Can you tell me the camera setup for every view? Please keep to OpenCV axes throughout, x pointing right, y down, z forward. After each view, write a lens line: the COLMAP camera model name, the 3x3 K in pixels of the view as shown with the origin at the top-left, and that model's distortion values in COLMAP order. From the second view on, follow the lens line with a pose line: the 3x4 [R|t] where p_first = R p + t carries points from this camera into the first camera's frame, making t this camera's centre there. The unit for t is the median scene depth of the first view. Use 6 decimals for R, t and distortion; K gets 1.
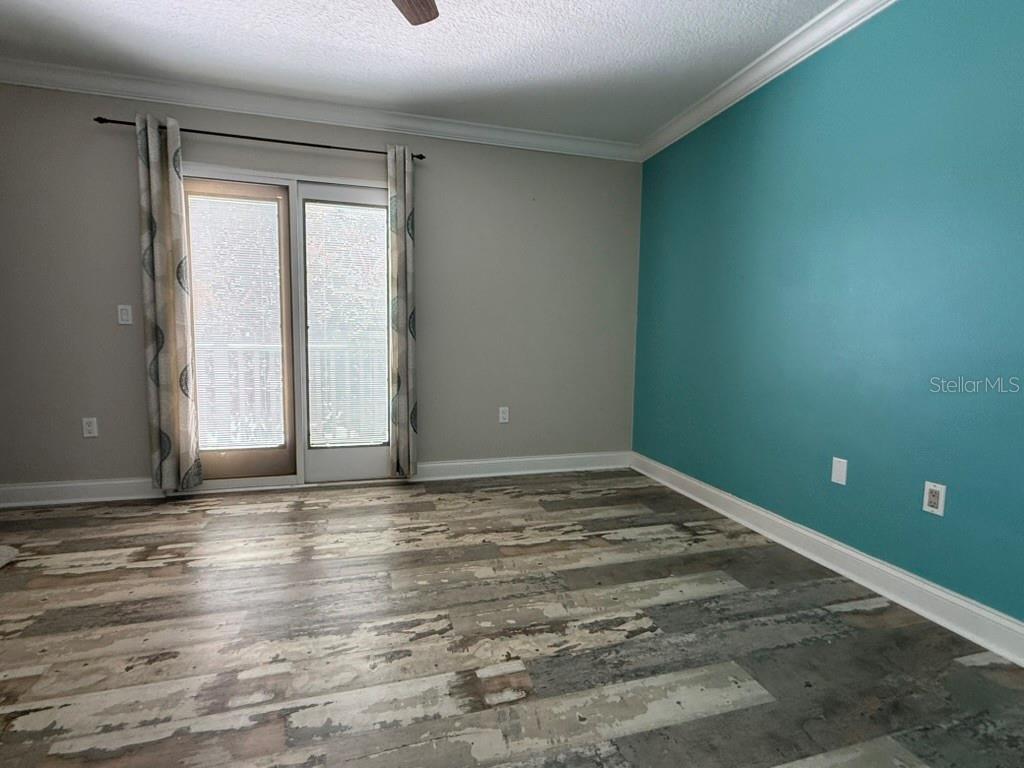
lens RADIAL K [[493.7, 0, 510.0], [0, 493.7, 383.6], [0, 0, 1]] dist [0.001421, -0.000122]
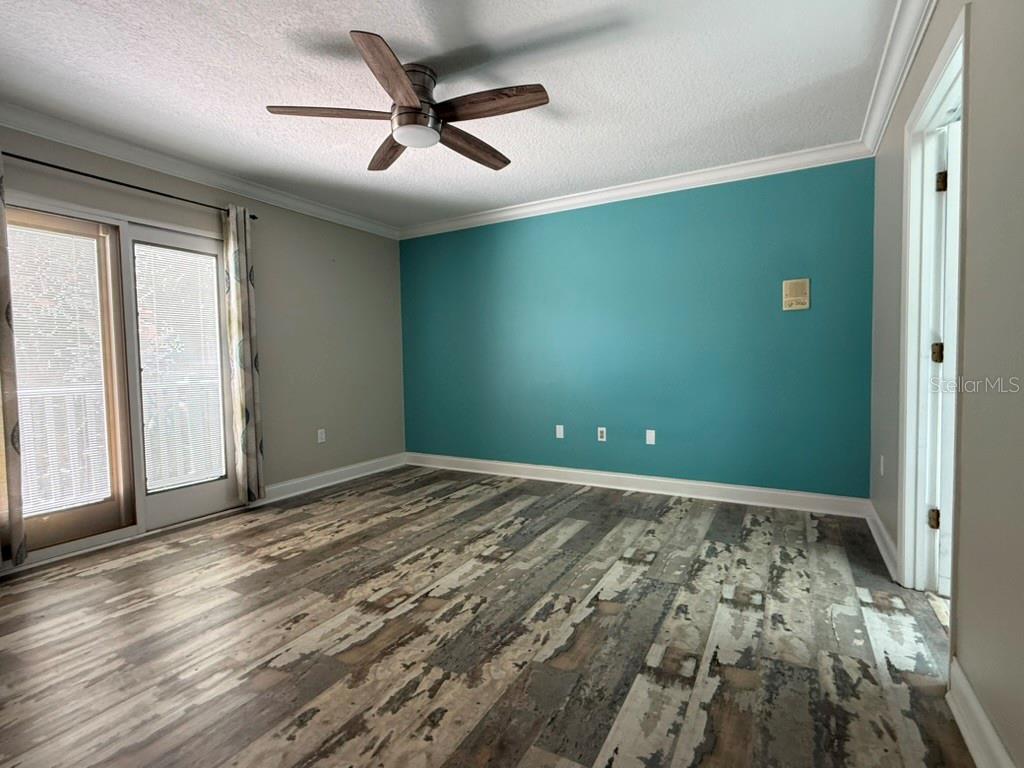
lens RADIAL K [[493.7, 0, 507.2], [0, 493.7, 383.1], [0, 0, 1]] dist [0.001421, -0.000122]
pose [[0.719150, -0.059287, 0.692321, -0.654488], [0.093247, 0.995575, -0.011604, -0.010051], [-0.688570, 0.072902, 0.721496, -0.228726]]
